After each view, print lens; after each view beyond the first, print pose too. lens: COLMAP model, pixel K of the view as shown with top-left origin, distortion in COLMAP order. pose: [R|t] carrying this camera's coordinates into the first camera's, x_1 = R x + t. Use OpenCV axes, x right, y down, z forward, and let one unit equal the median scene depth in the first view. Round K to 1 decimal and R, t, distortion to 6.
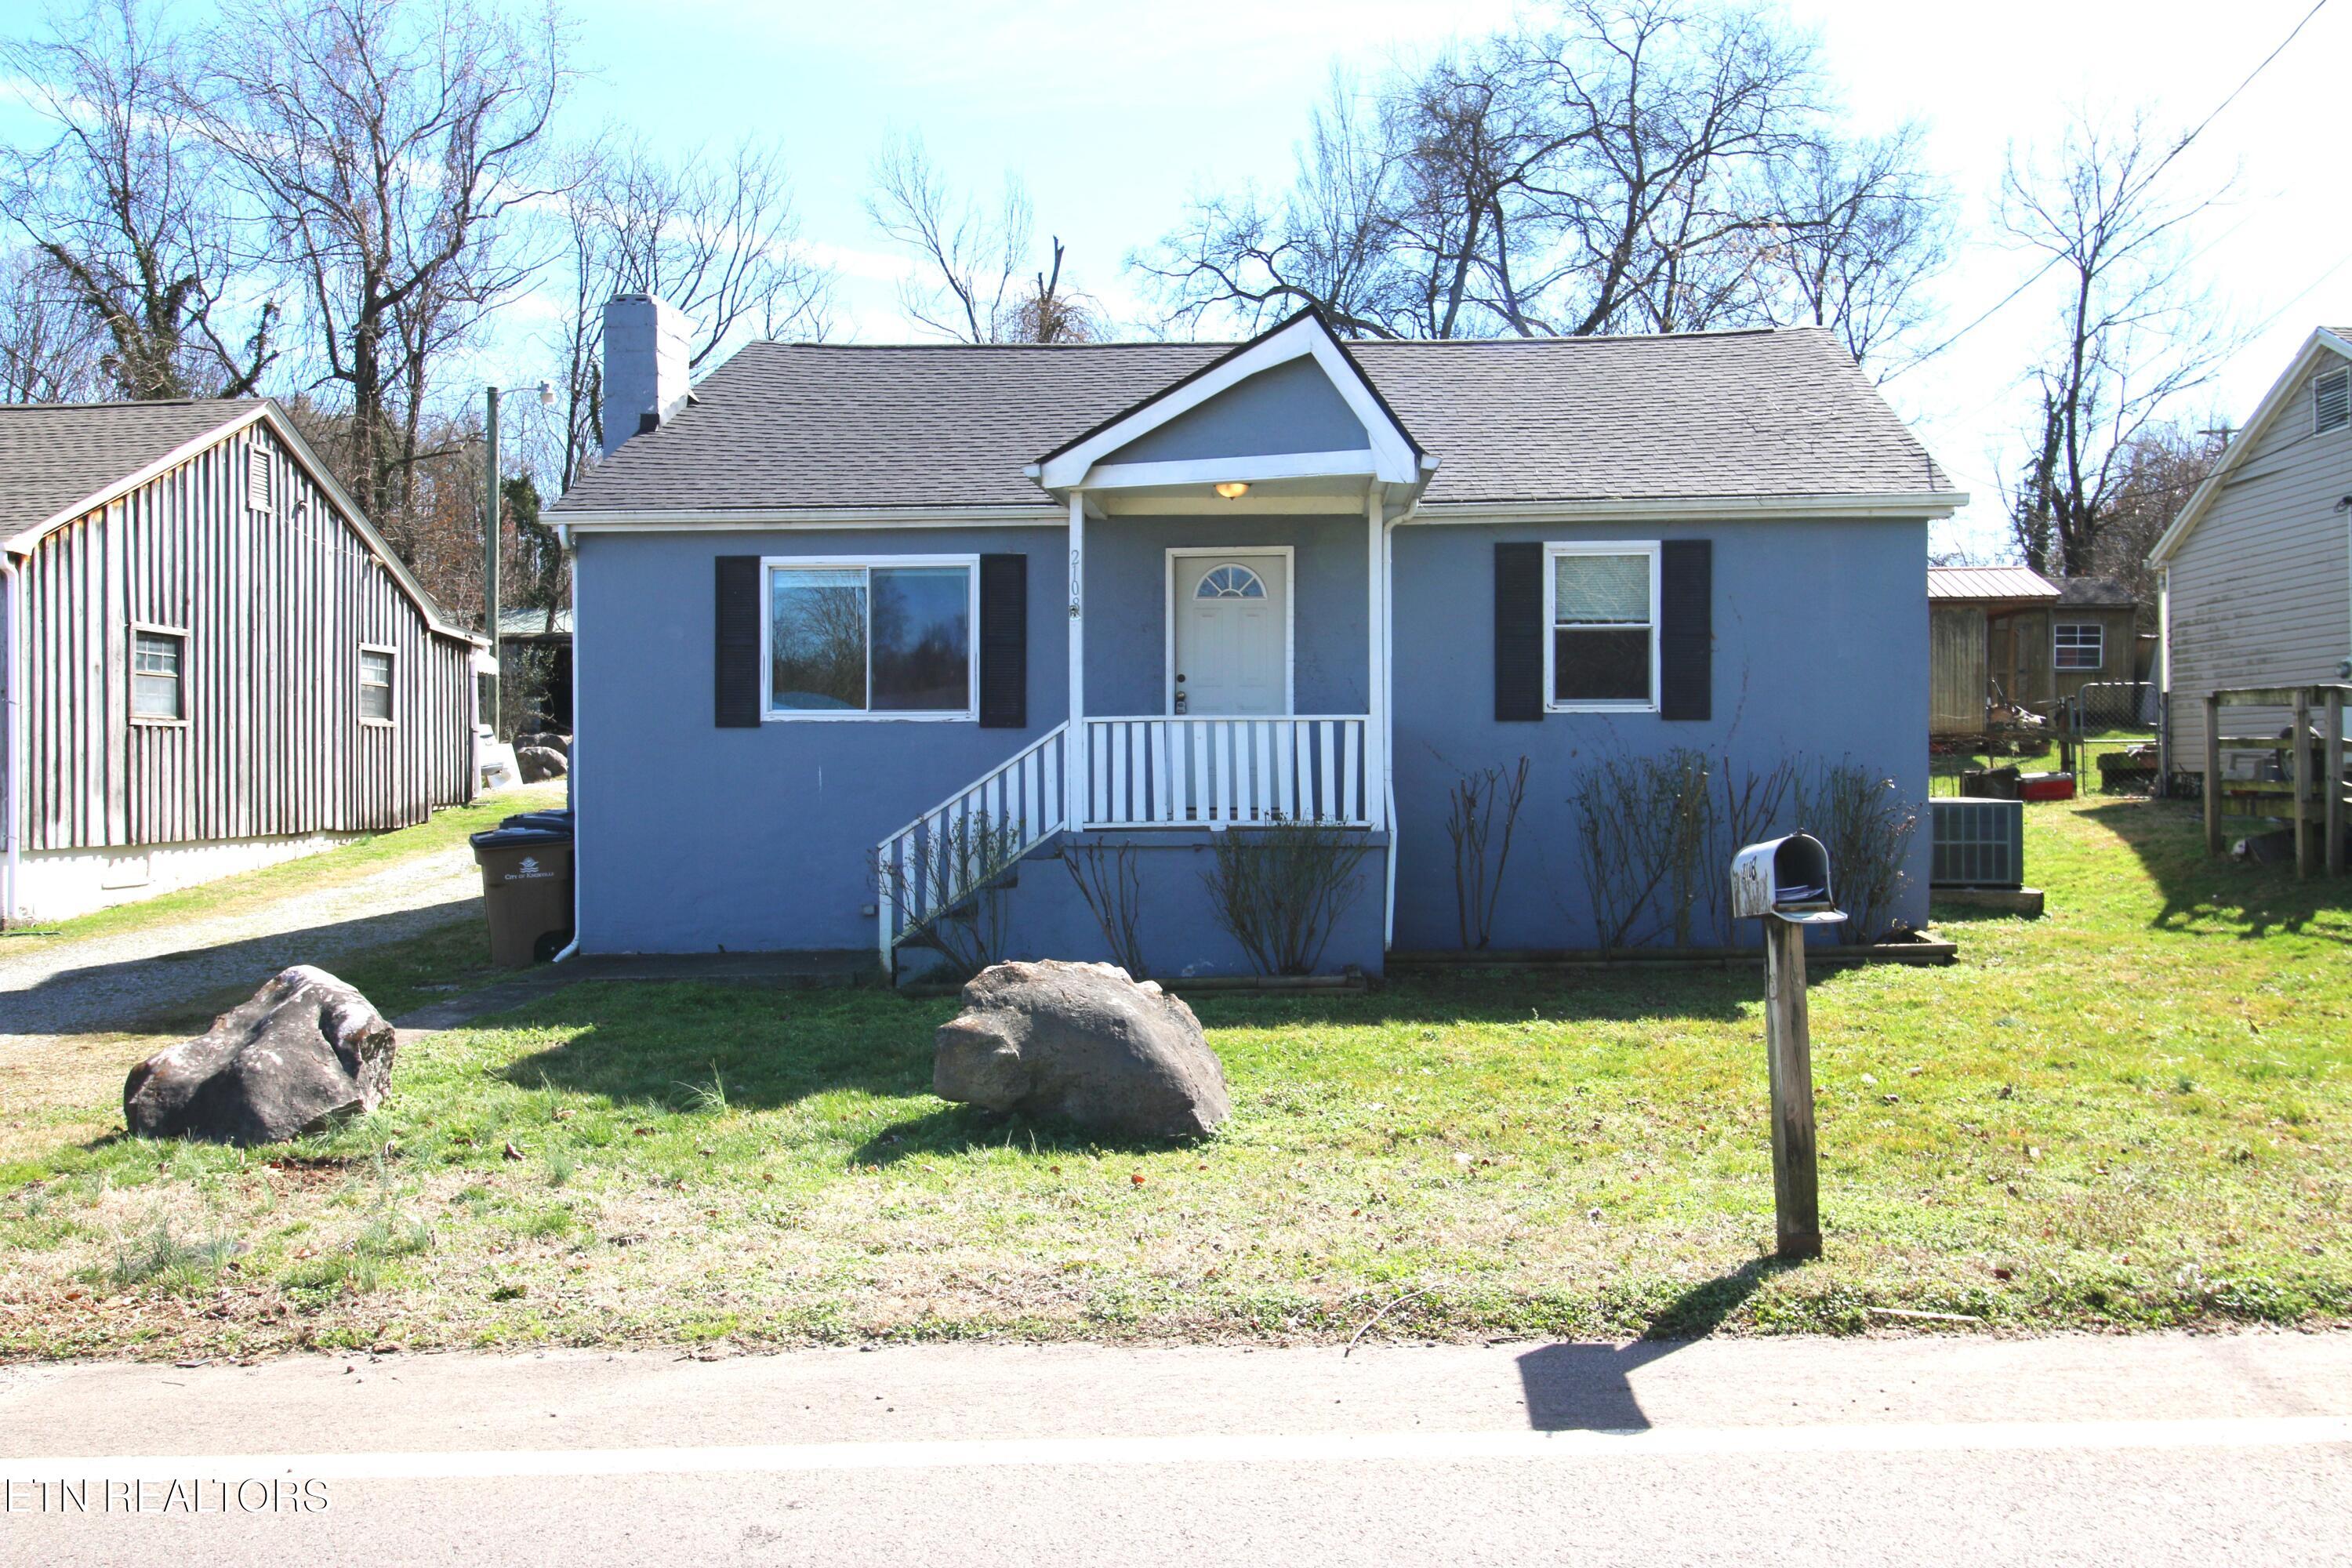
lens RADIAL K [[1904.5, 0, 1176.0], [0, 1904.5, 784.0], [0, 0, 1]] dist [0.011637, 0.004255]
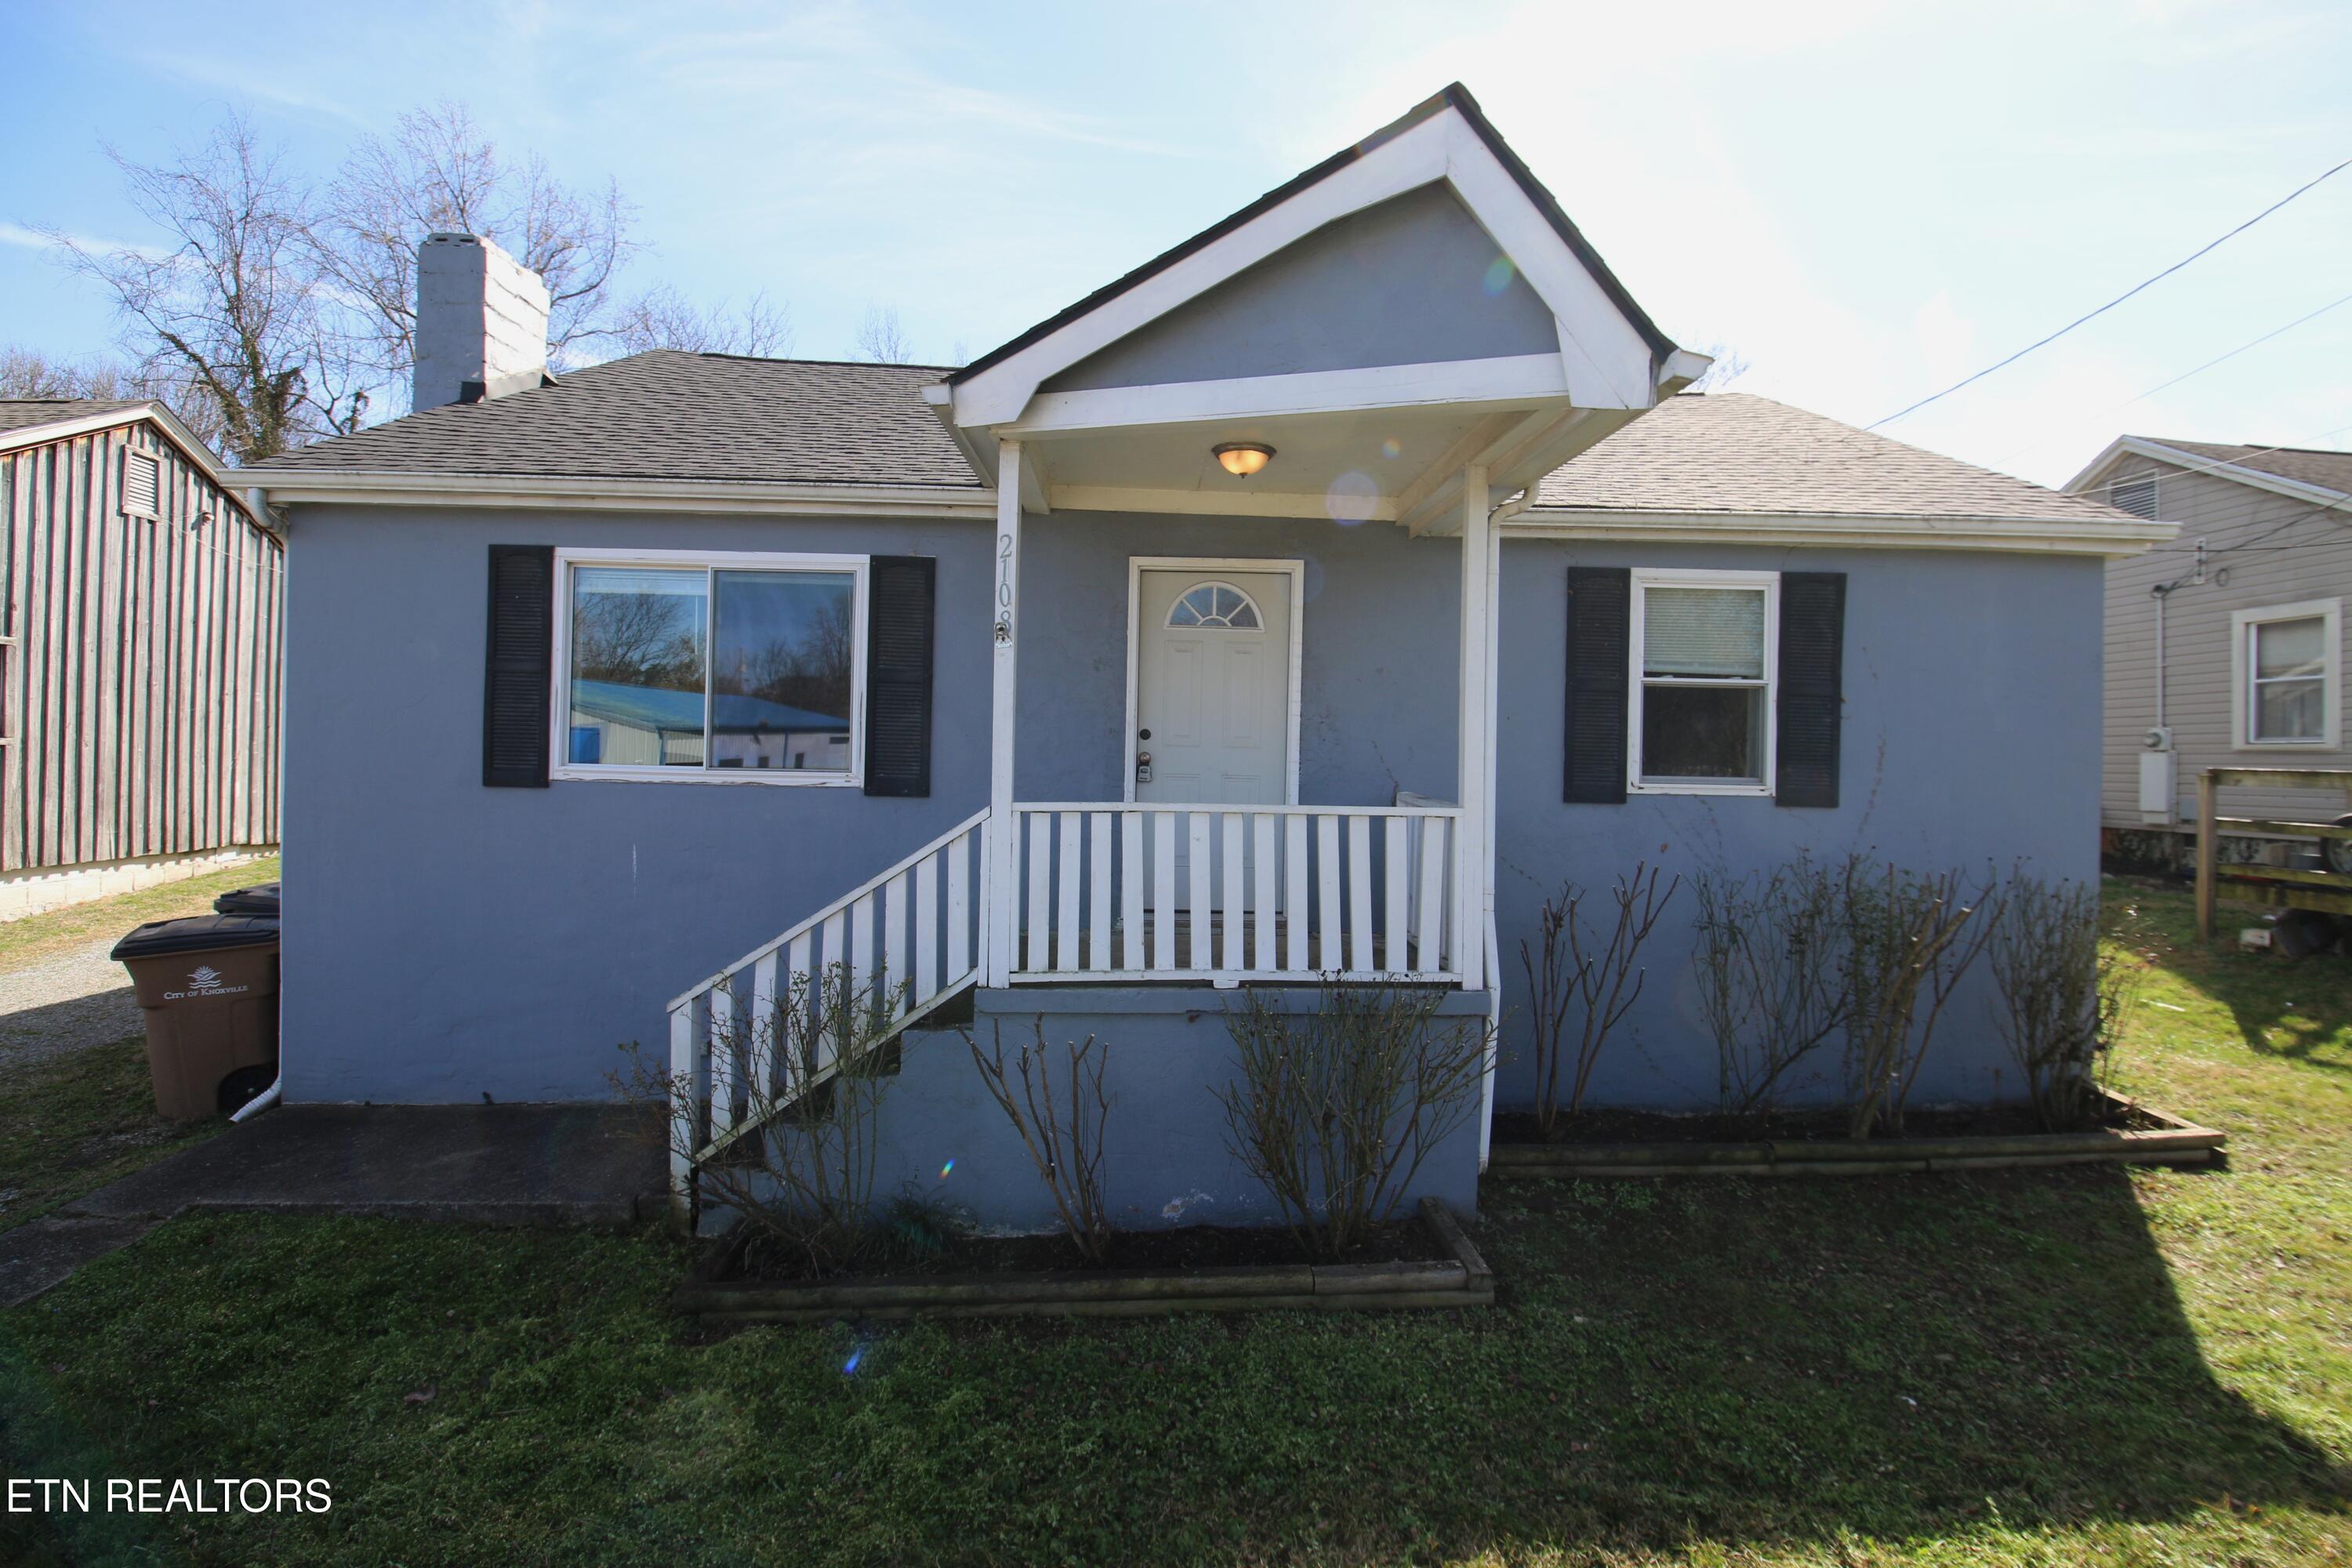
lens RADIAL K [[1088.7, 0, 1184.6], [0, 1088.7, 762.6], [0, 0, 1]] dist [0.003069, -0.017421]
pose [[0.992587, 0.021174, 0.119679, -0.032895], [-0.021261, 0.999774, -0.000545, -0.044969], [-0.119664, -0.002003, 0.992812, 0.583785]]
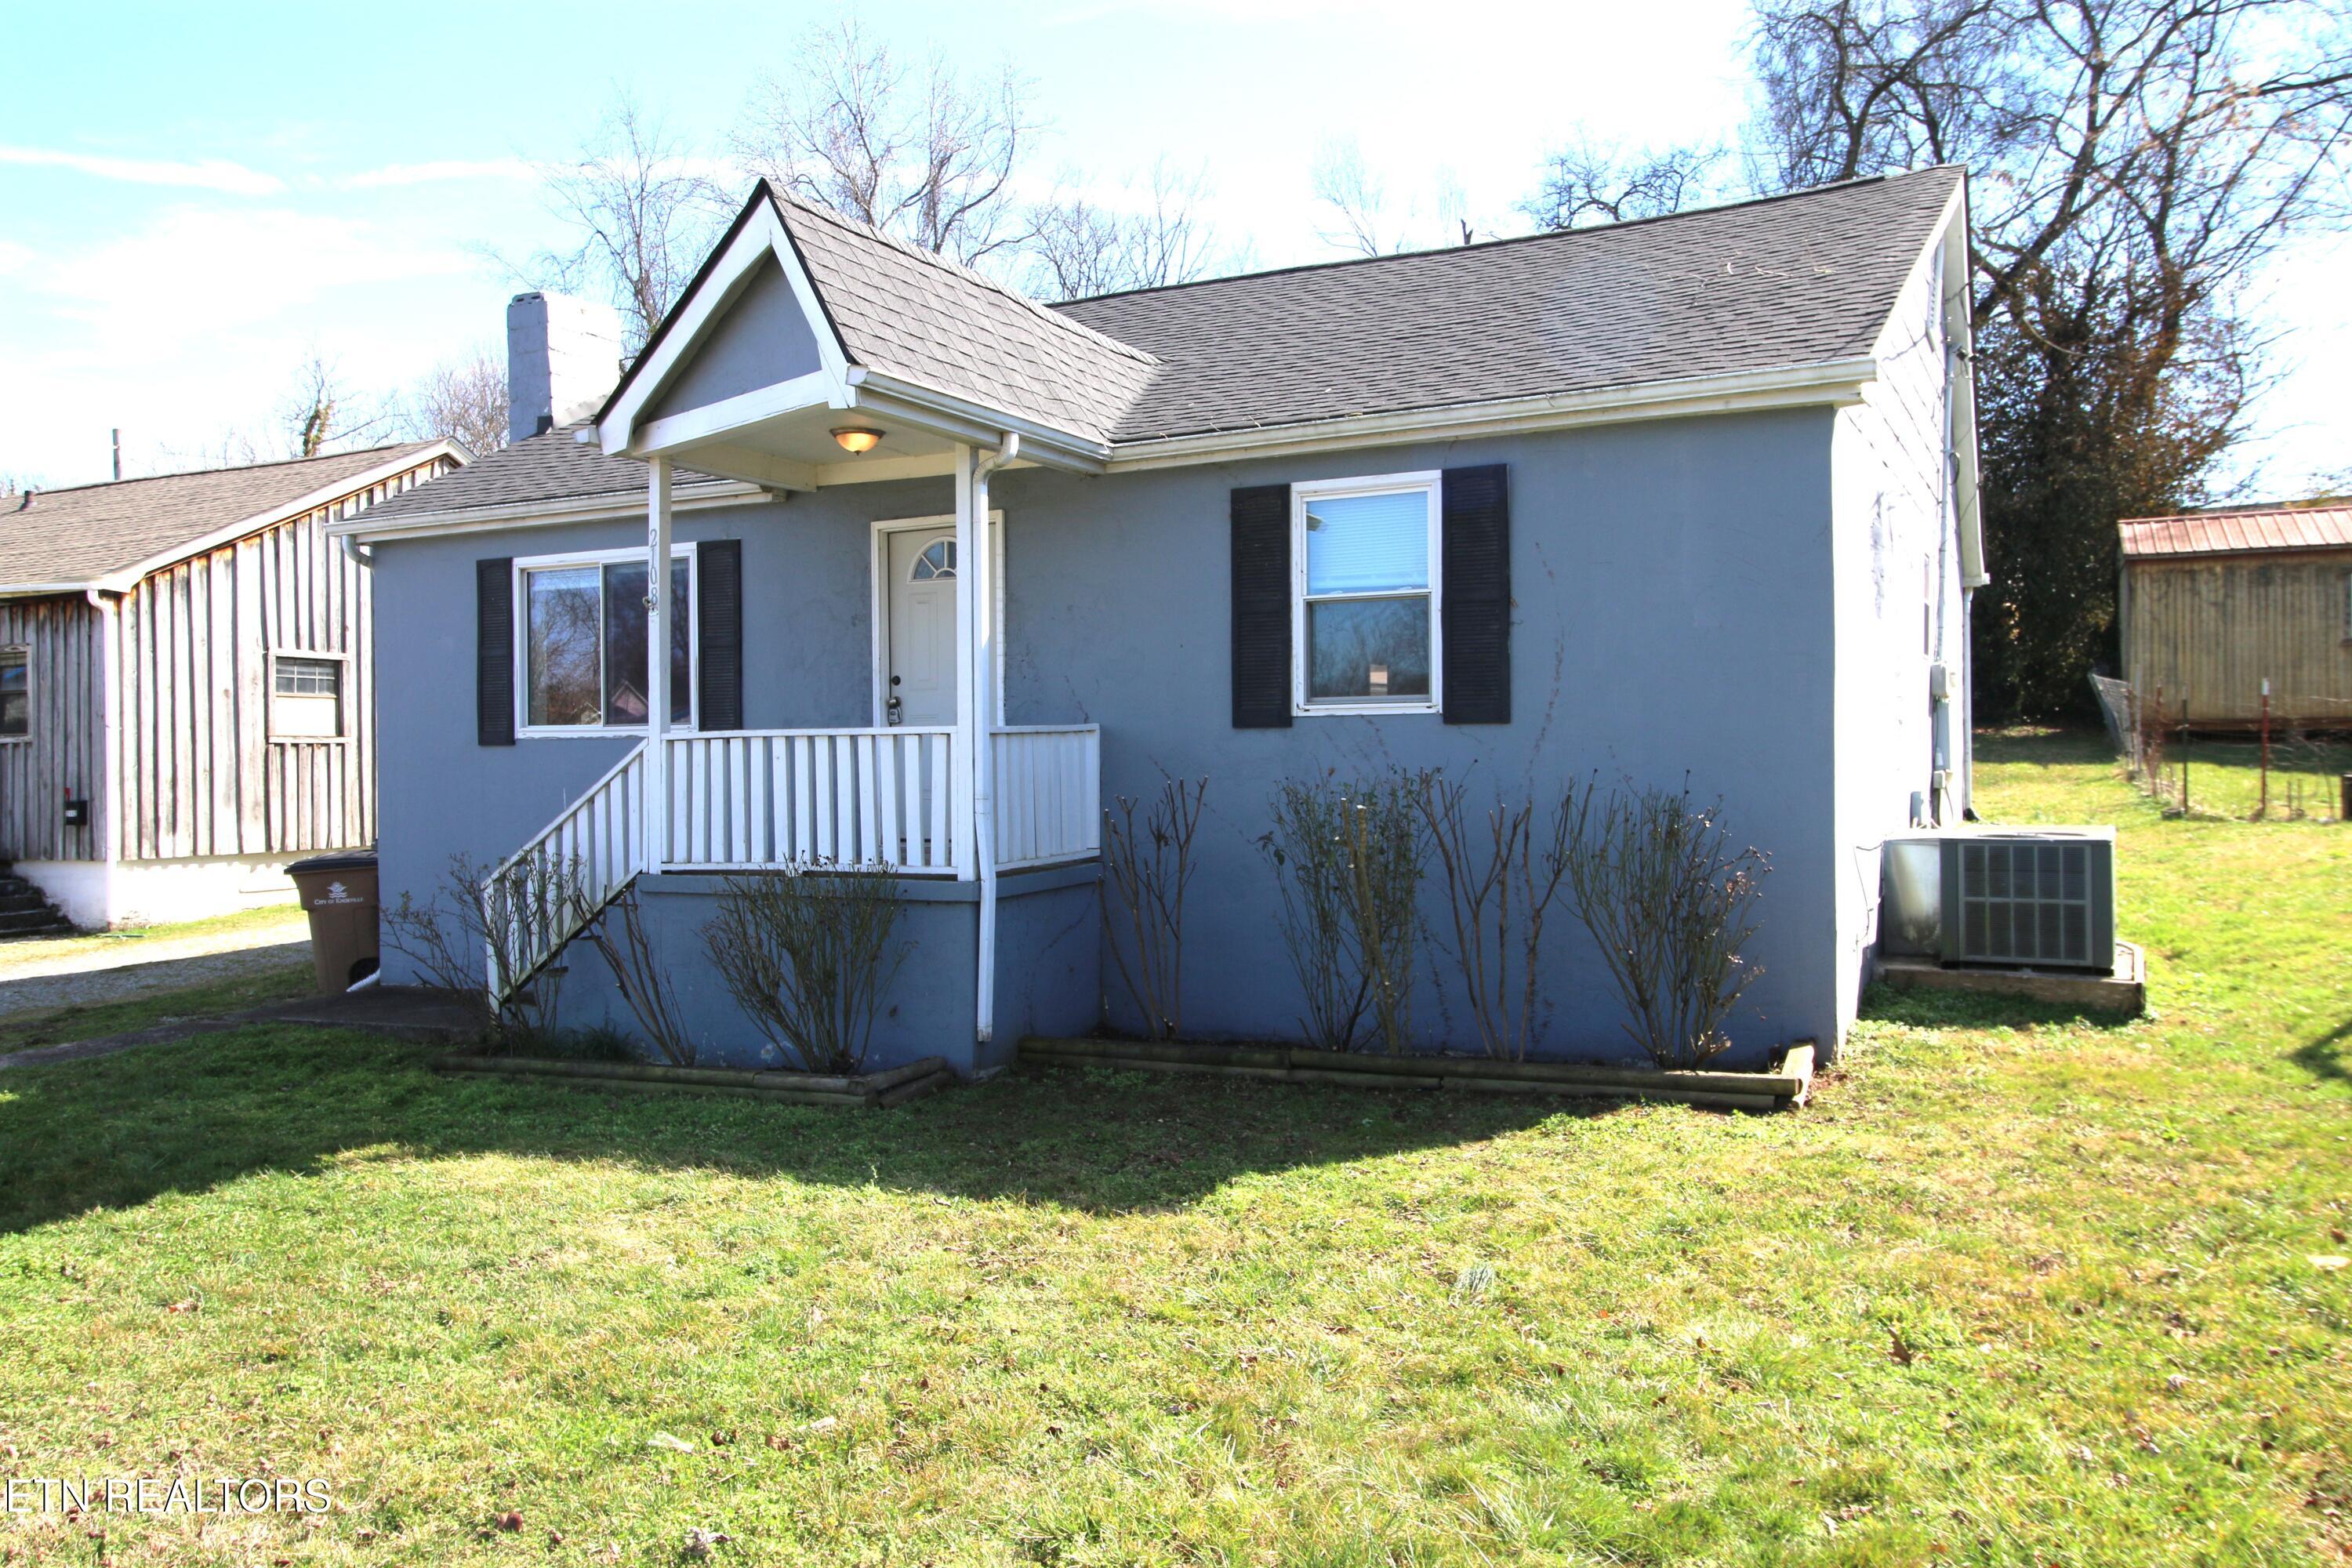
lens RADIAL K [[1714.6, 0, 1176.0], [0, 1714.6, 784.0], [0, 0, 1]] dist [0.007732, 0.004711]
pose [[0.925535, -0.001216, -0.378661, 0.395728], [0.004640, 0.999956, 0.008128, -0.016684], [0.378634, -0.009280, 0.925500, 0.367715]]
